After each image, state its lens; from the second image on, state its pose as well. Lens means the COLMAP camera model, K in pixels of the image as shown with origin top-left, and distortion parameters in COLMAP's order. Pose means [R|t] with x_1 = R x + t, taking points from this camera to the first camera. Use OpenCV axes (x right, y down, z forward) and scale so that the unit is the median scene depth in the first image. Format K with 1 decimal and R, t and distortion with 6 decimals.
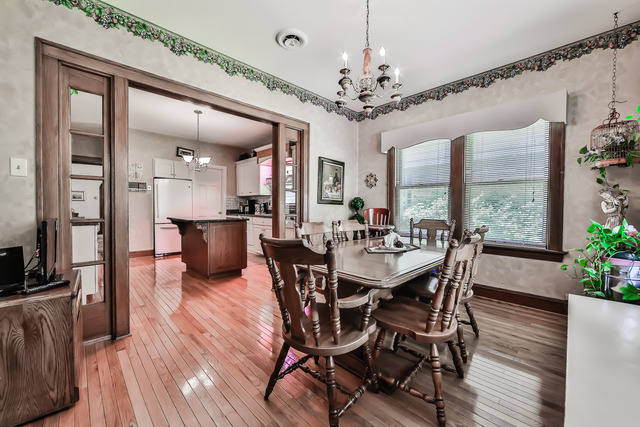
lens RADIAL K [[250.3, 0, 317.7], [0, 250.3, 214.1], [0, 0, 1]] dist [0.000218, 0.000217]
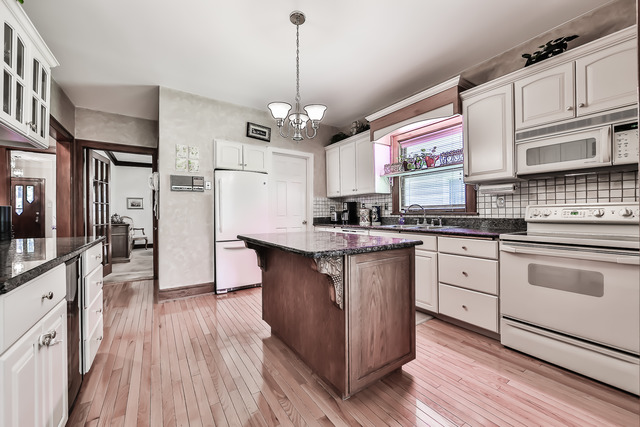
lens RADIAL K [[250.3, 0, 321.8], [0, 250.3, 212.7], [0, 0, 1]] dist [0.000218, 0.000217]
pose [[0.984814, -0.014300, -0.173021, -0.258944], [0.009637, 0.999568, -0.027755, -0.014130], [0.173343, 0.025666, 0.984527, 0.394242]]
